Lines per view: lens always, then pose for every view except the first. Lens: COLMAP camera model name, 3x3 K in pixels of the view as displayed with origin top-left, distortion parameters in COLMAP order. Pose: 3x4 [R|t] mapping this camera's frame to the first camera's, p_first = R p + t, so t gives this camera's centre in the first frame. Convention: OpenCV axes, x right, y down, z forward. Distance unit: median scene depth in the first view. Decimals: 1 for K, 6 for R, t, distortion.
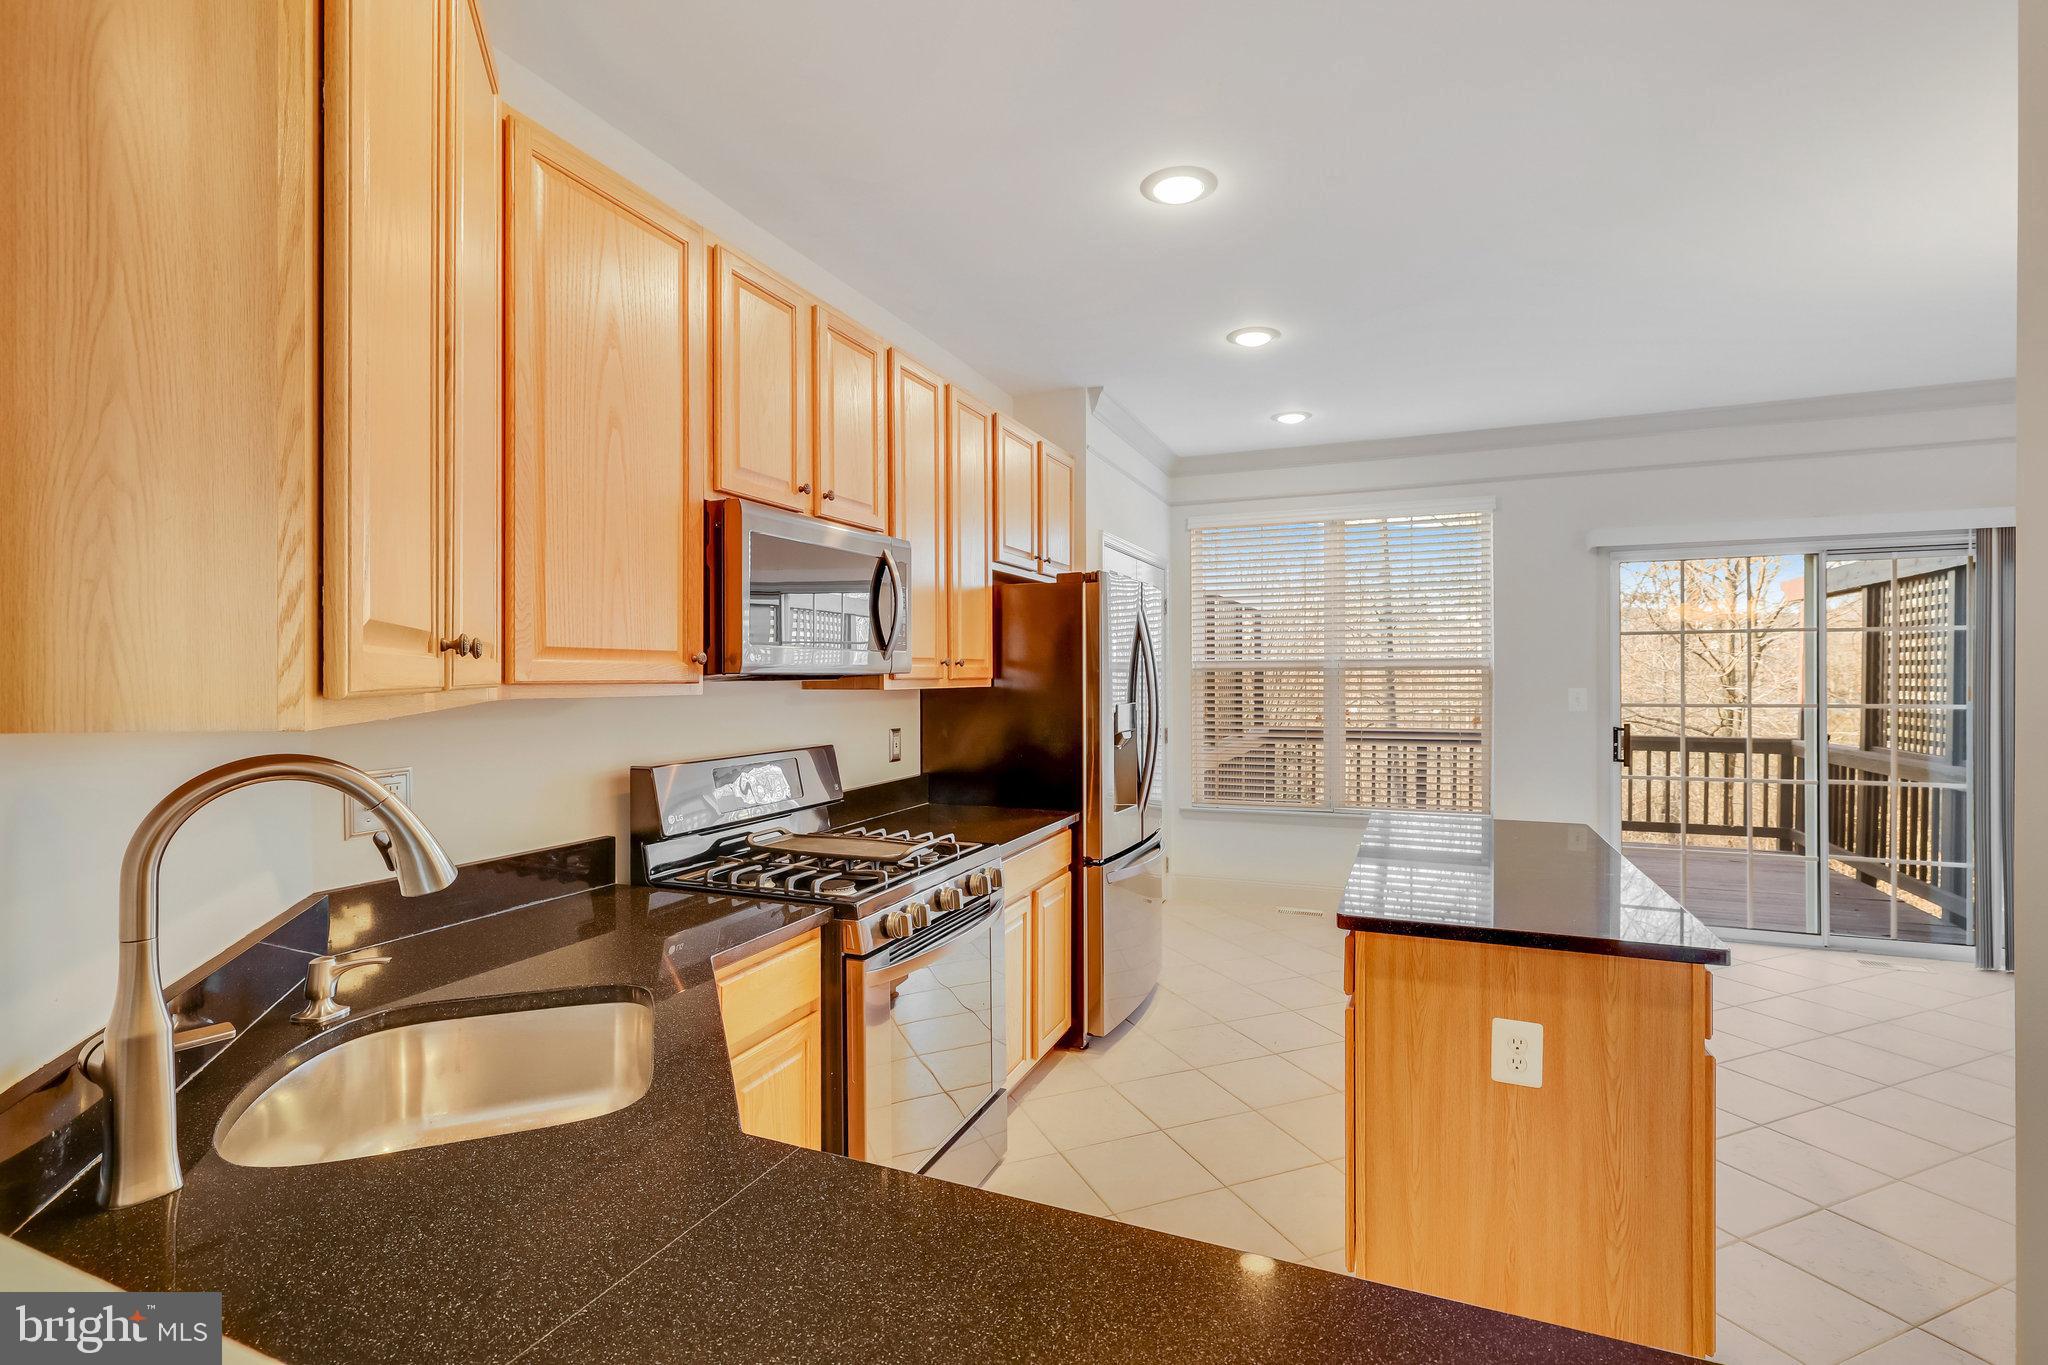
lens RADIAL K [[936.7, 0, 1009.2], [0, 936.7, 682.8], [0, 0, 1]] dist [-0.011039, -0.000516]
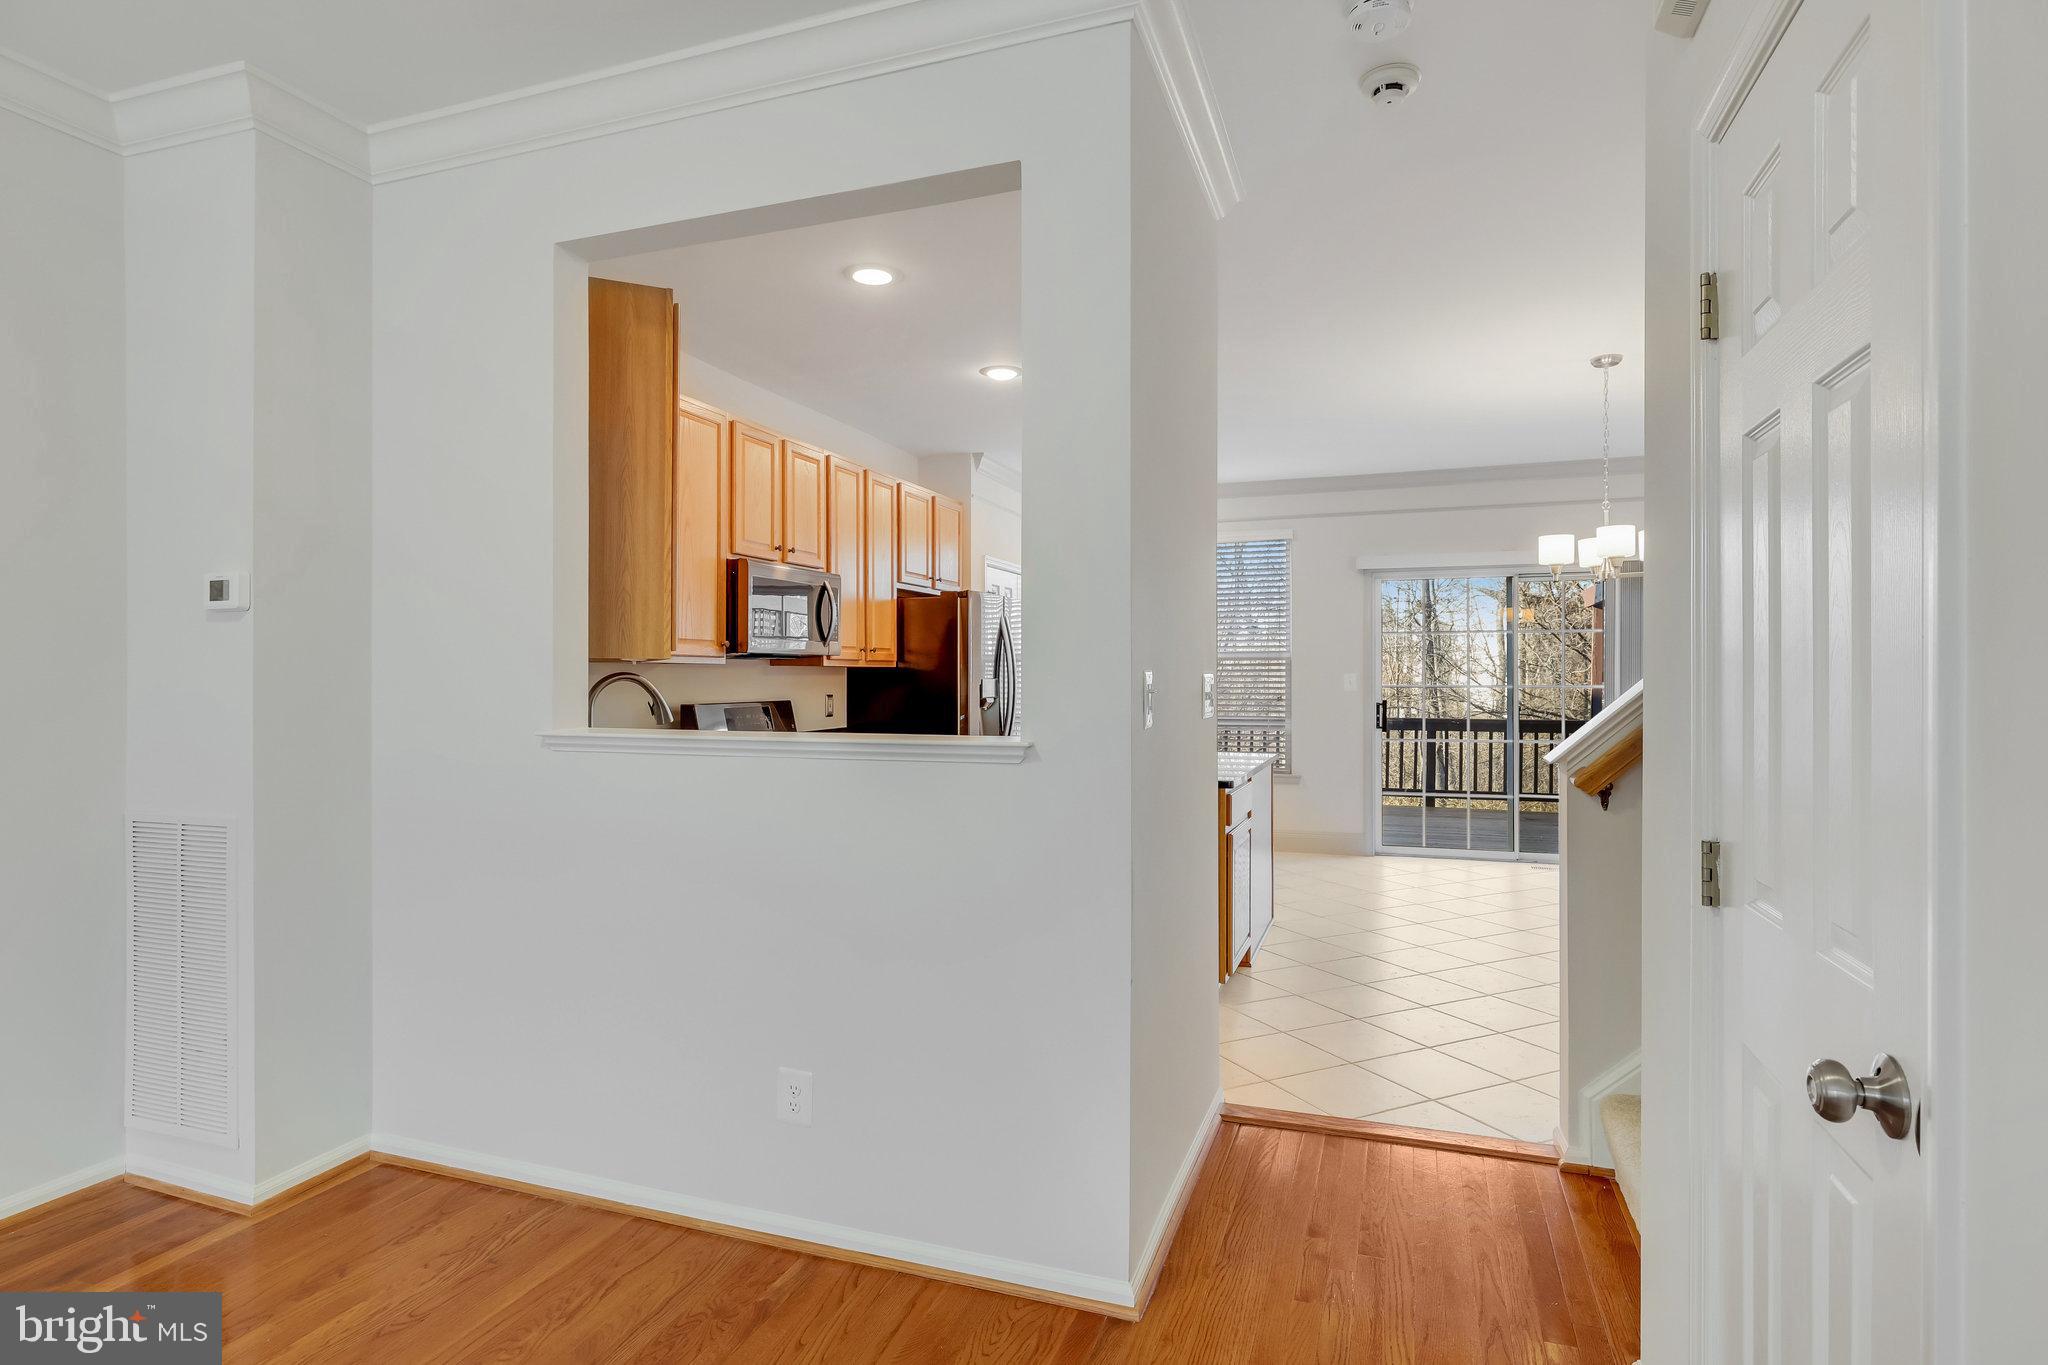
lens RADIAL K [[1064.5, 0, 1057.9], [0, 1064.5, 696.9], [0, 0, 1]] dist [0.037156, 0.000257]
pose [[0.995490, 0.007696, 0.094557, 0.079143], [-0.009263, 0.999827, 0.016147, 0.023230], [-0.094416, -0.016950, 0.995389, -0.720900]]
